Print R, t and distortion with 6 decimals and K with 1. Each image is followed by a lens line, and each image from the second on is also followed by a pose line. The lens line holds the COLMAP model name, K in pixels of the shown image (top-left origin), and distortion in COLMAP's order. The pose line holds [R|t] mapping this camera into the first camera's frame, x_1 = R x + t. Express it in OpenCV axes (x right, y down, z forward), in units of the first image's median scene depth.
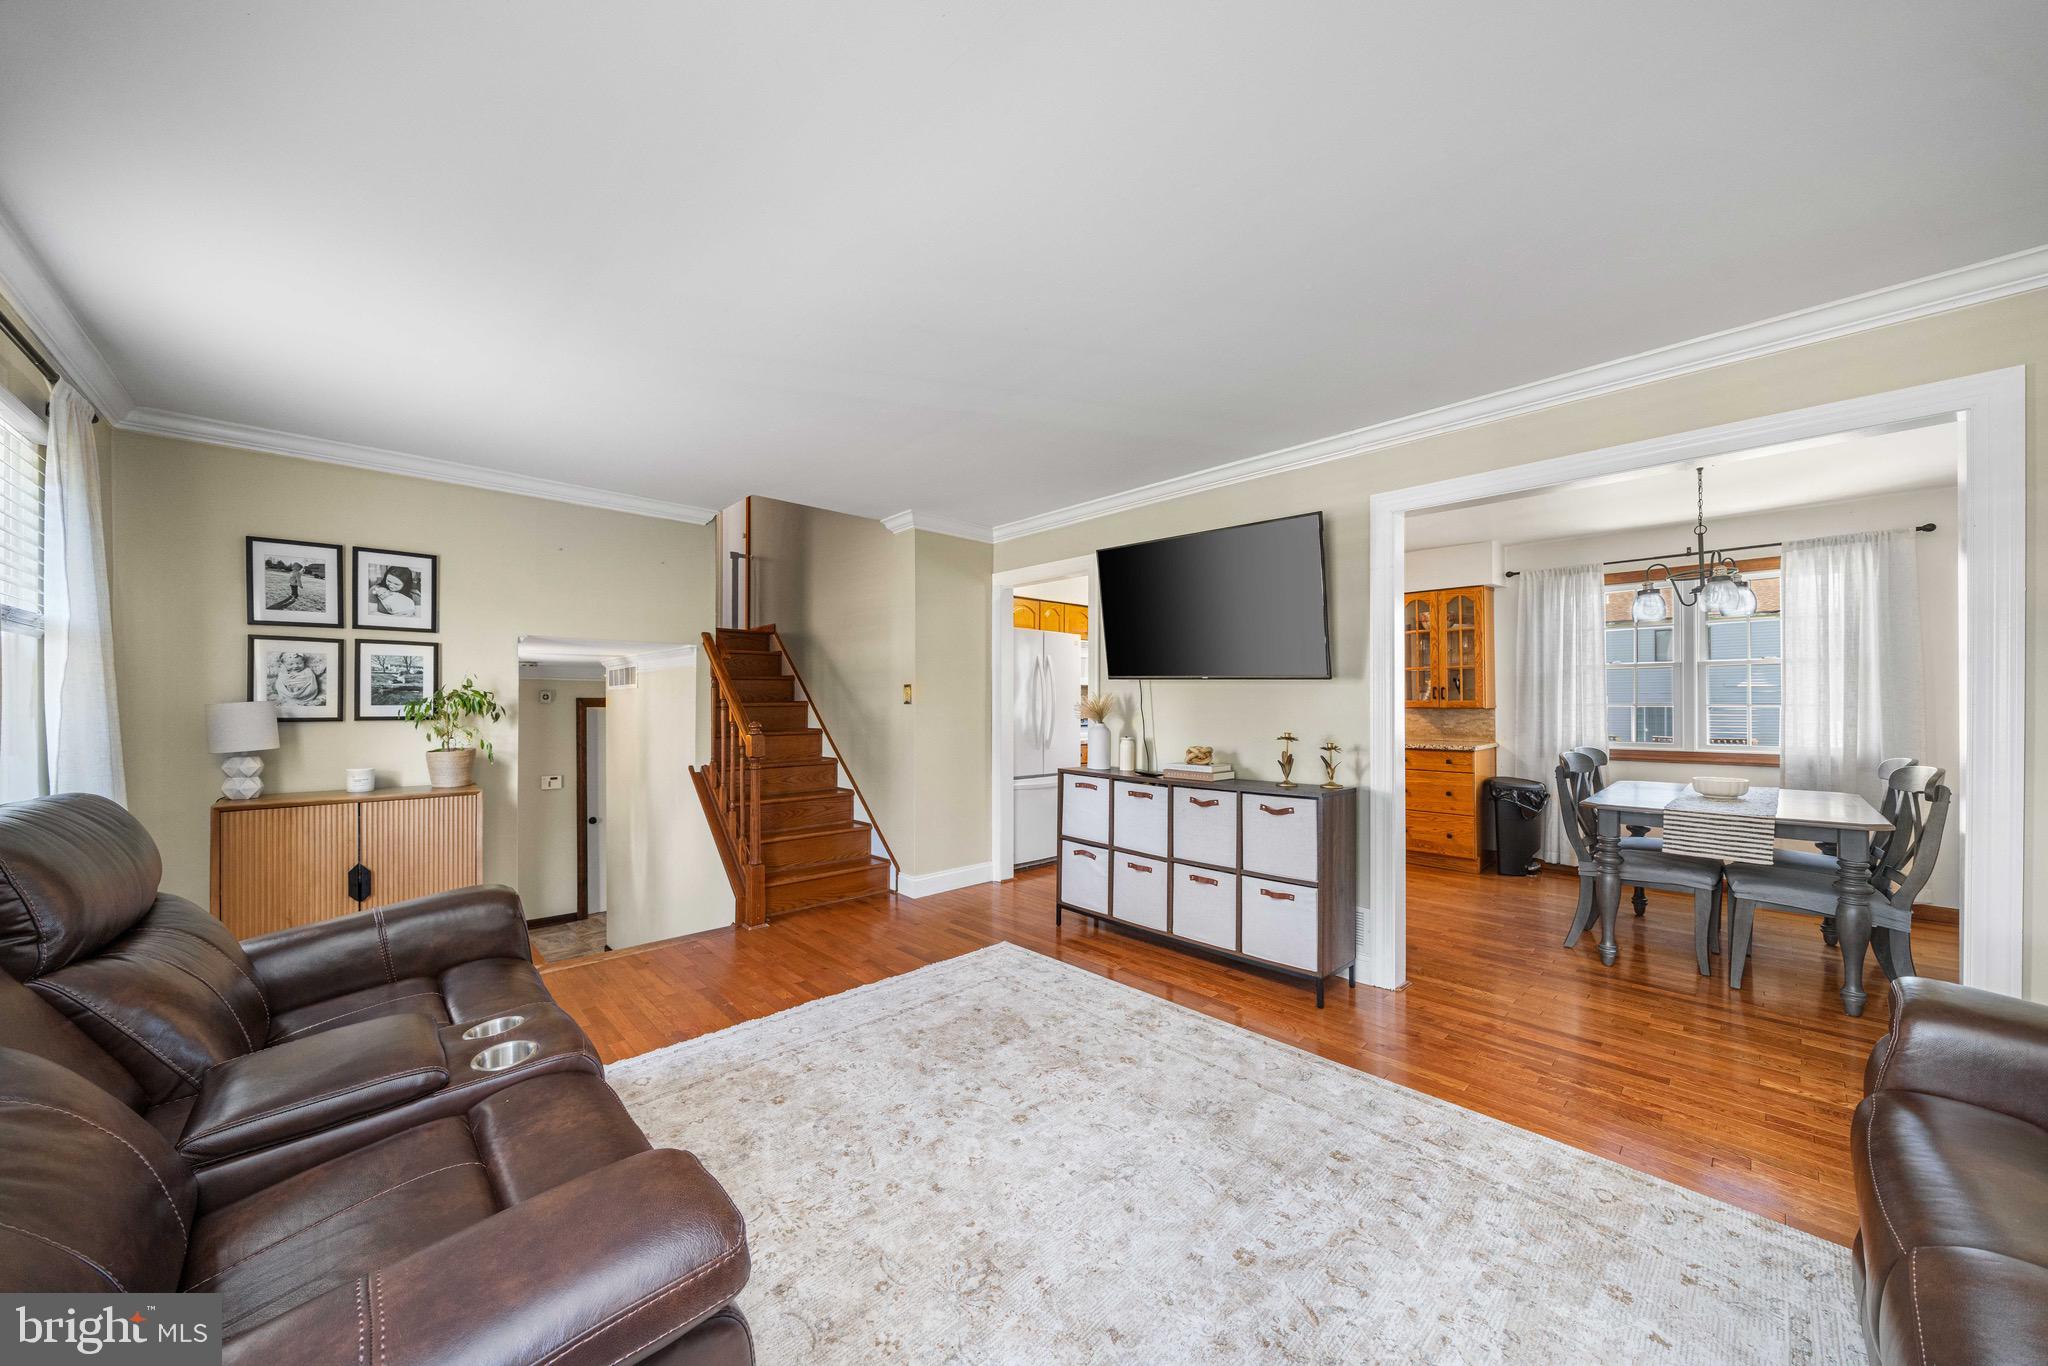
lens RADIAL K [[704.0, 0, 1028.7], [0, 704.0, 699.6], [0, 0, 1]] dist [-0.004770, 0.000436]
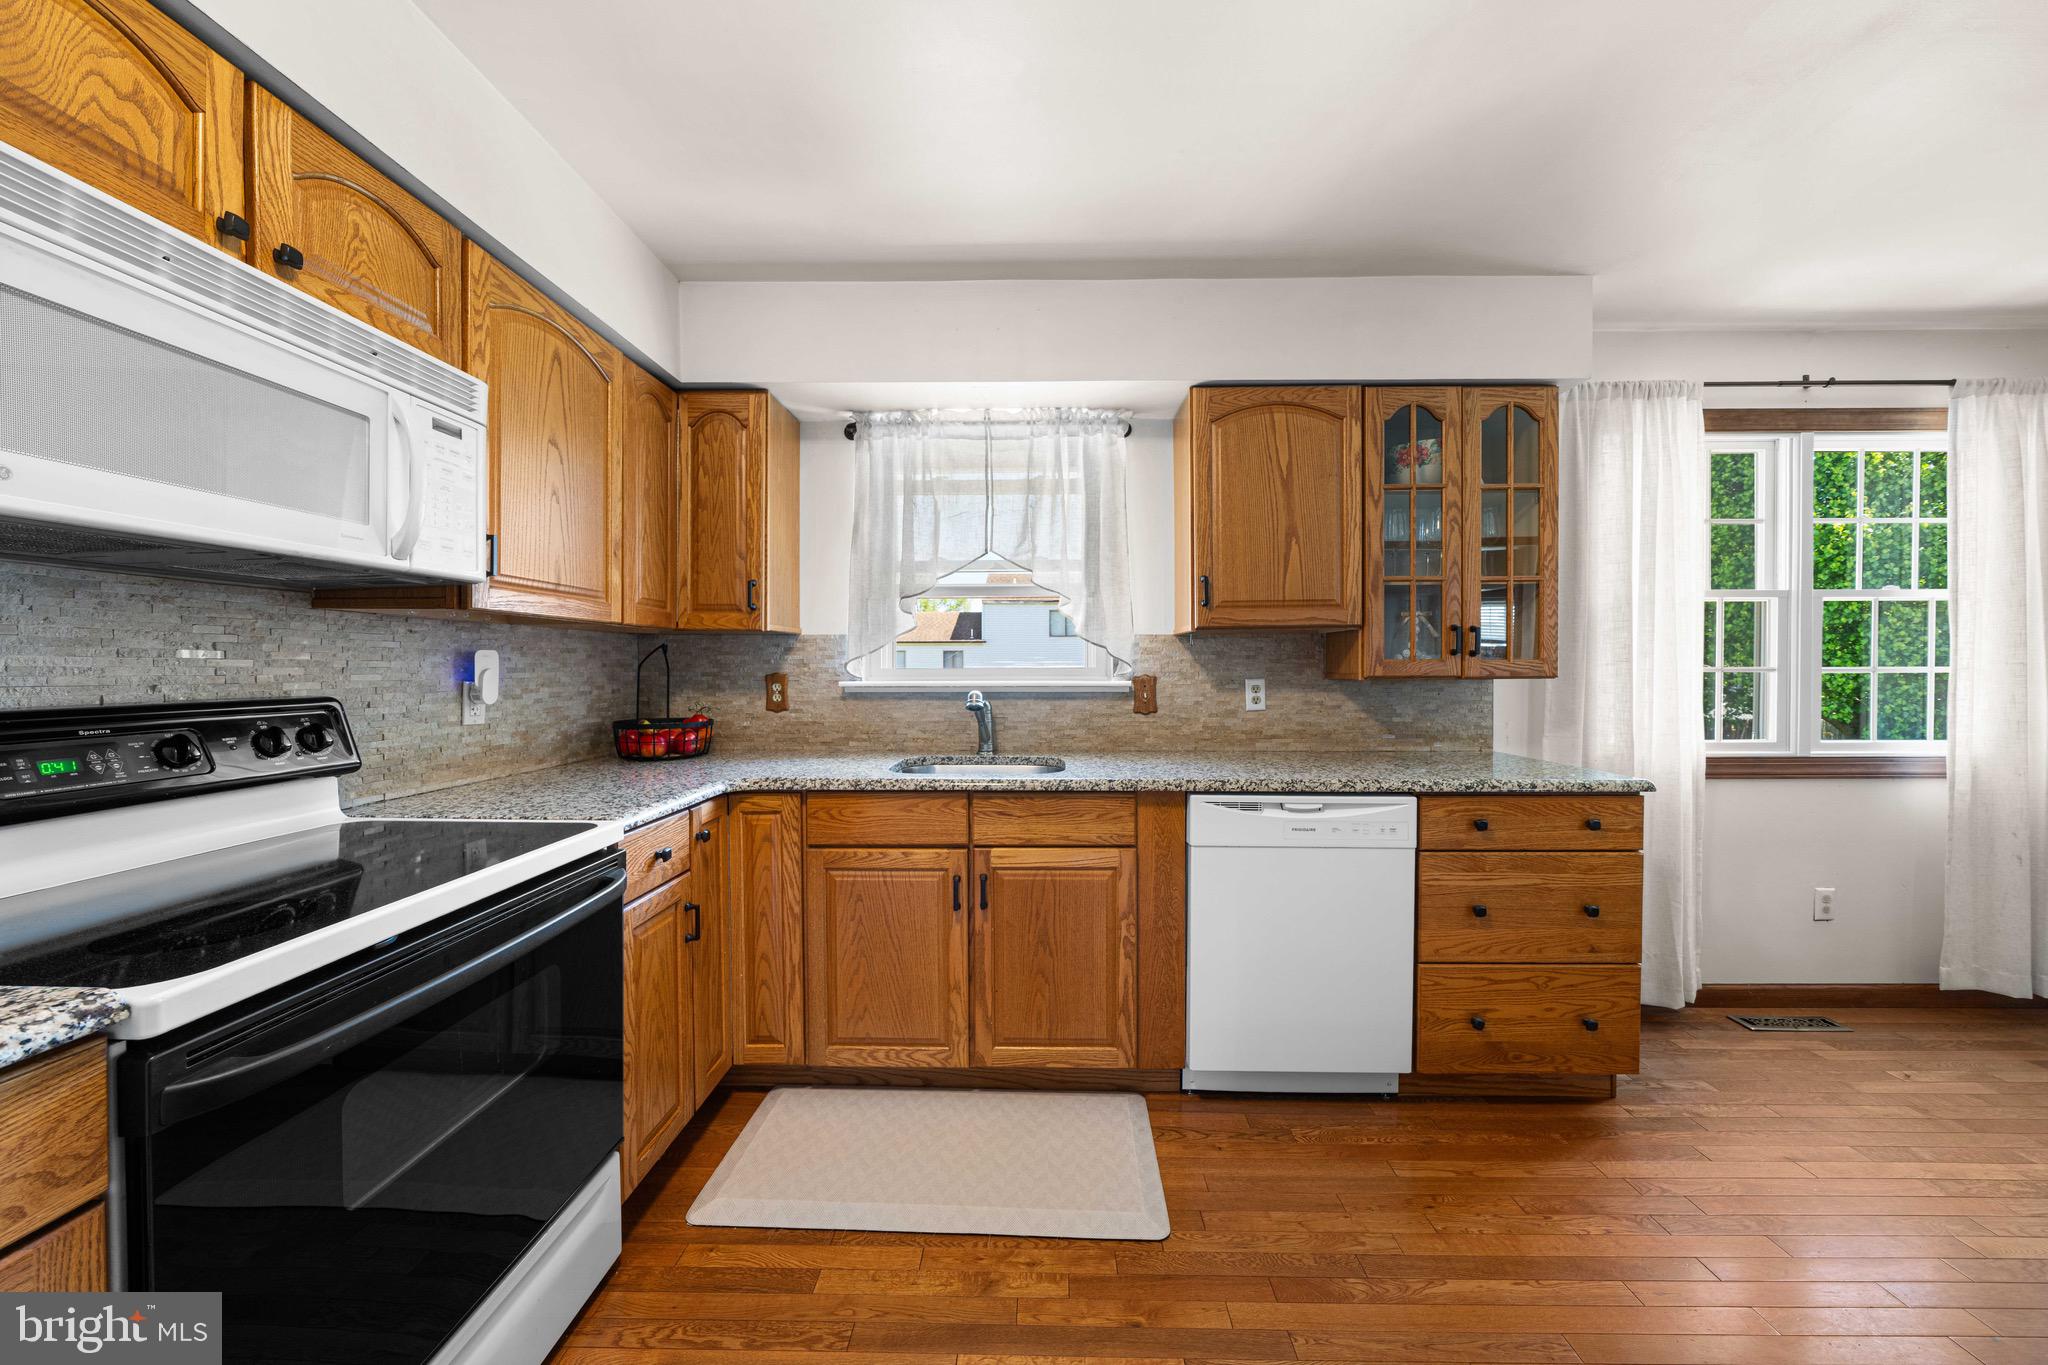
lens RADIAL K [[704.0, 0, 1031.2], [0, 704.0, 677.0], [0, 0, 1]] dist [-0.004770, 0.000436]
pose [[0.701753, -0.006419, 0.712391, 0.170297], [-0.003240, 0.999920, 0.012201, 0.009863], [-0.712413, -0.010870, 0.701677, 1.246715]]
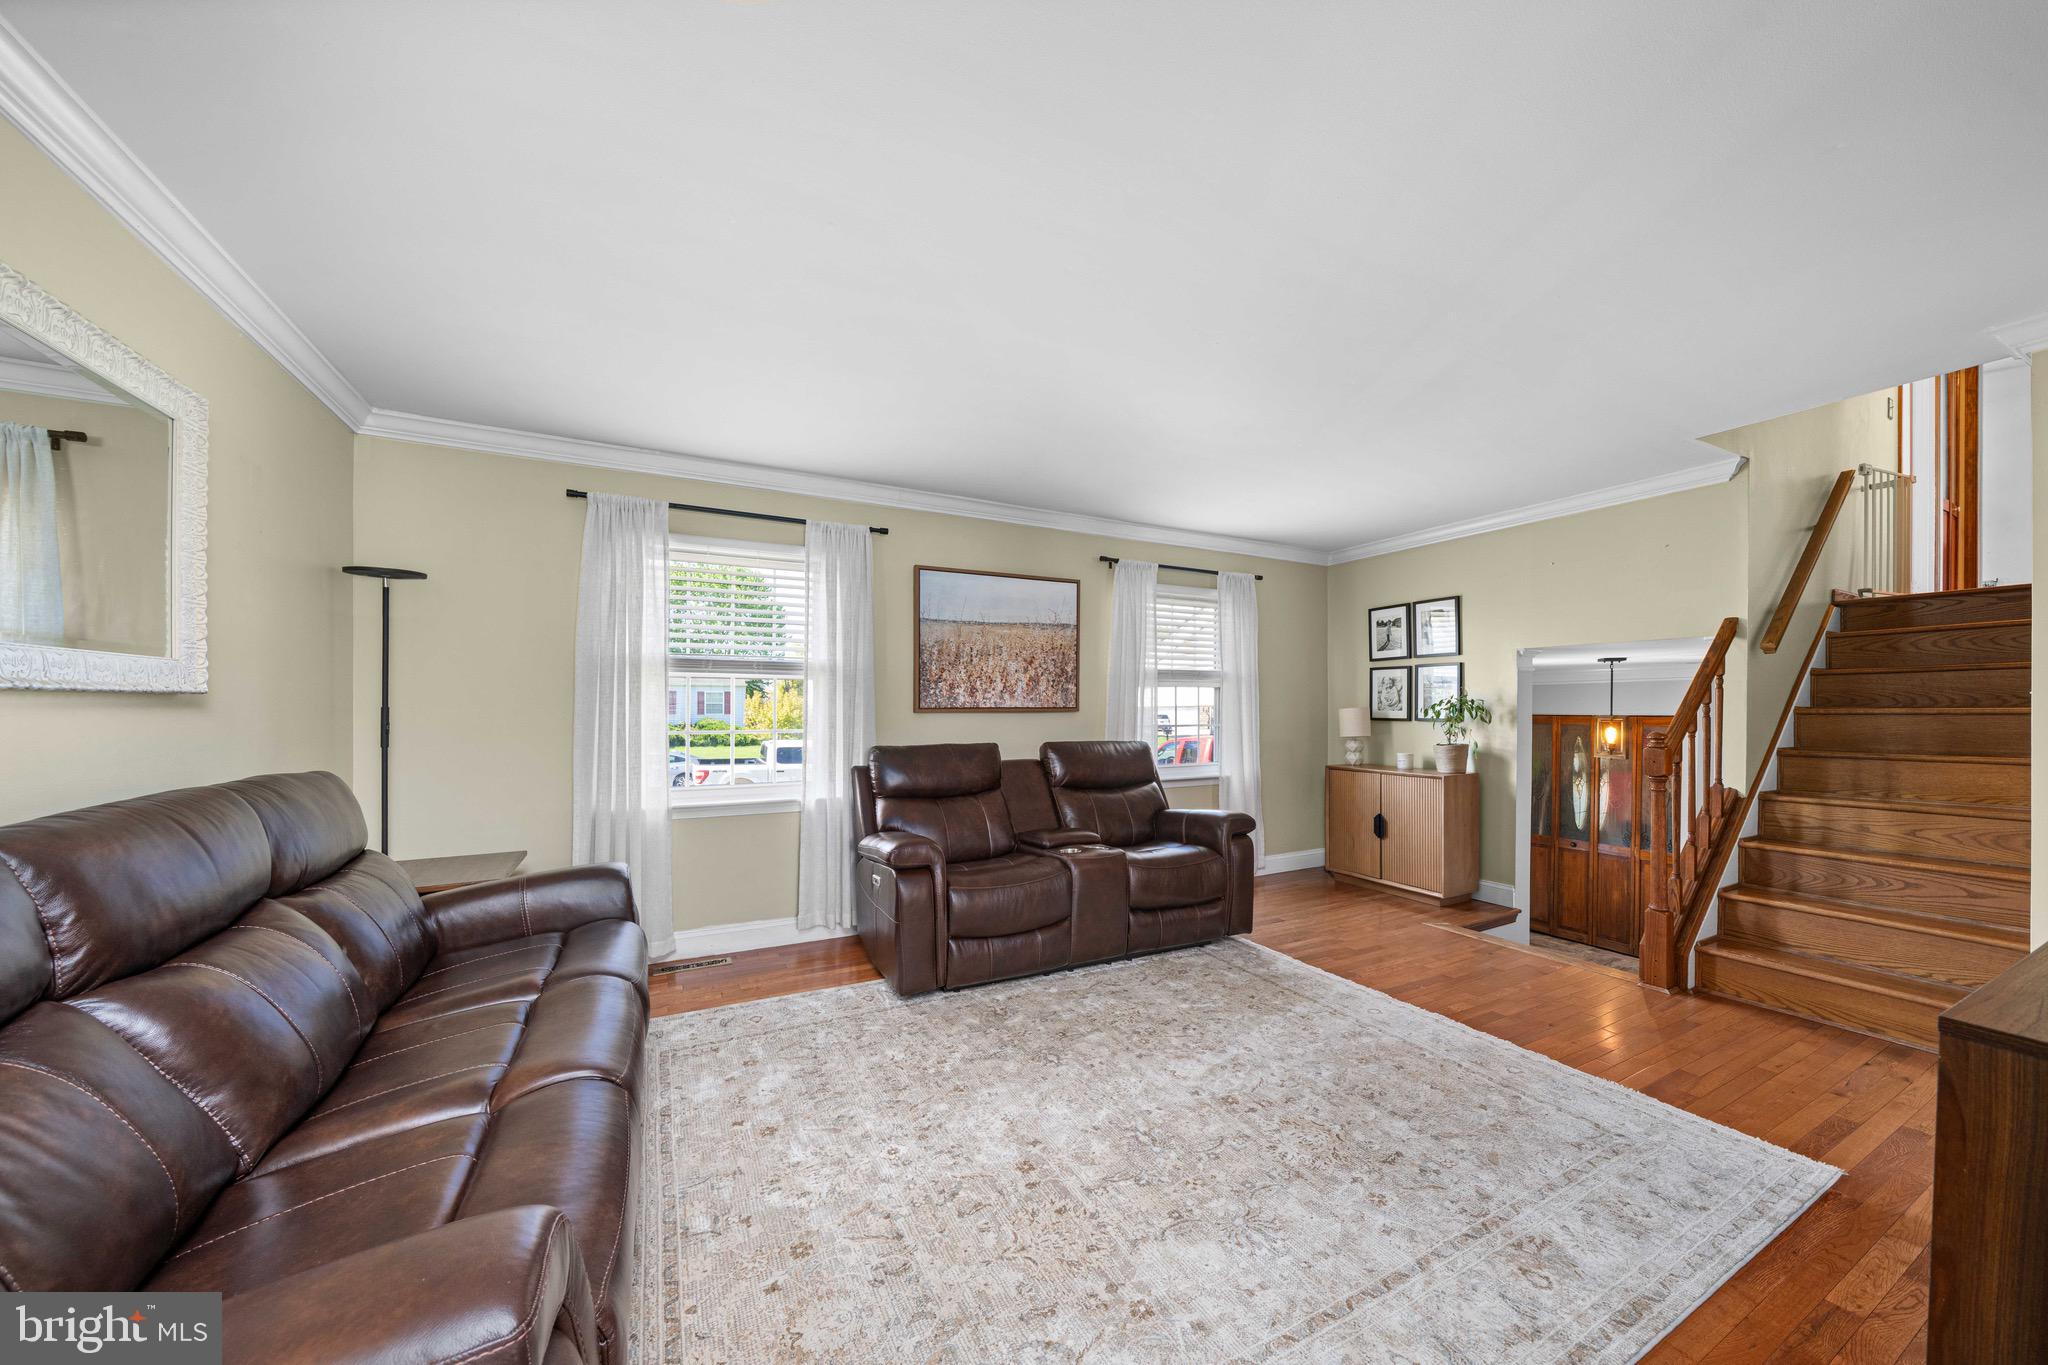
lens RADIAL K [[704.0, 0, 1018.1], [0, 704.0, 703.1], [0, 0, 1]] dist [-0.004770, 0.000436]
pose [[-0.279310, -0.009351, -0.960156, 0.569071], [0.005199, 0.999923, -0.011251, 0.004376], [0.960187, -0.008134, -0.279239, 0.515274]]
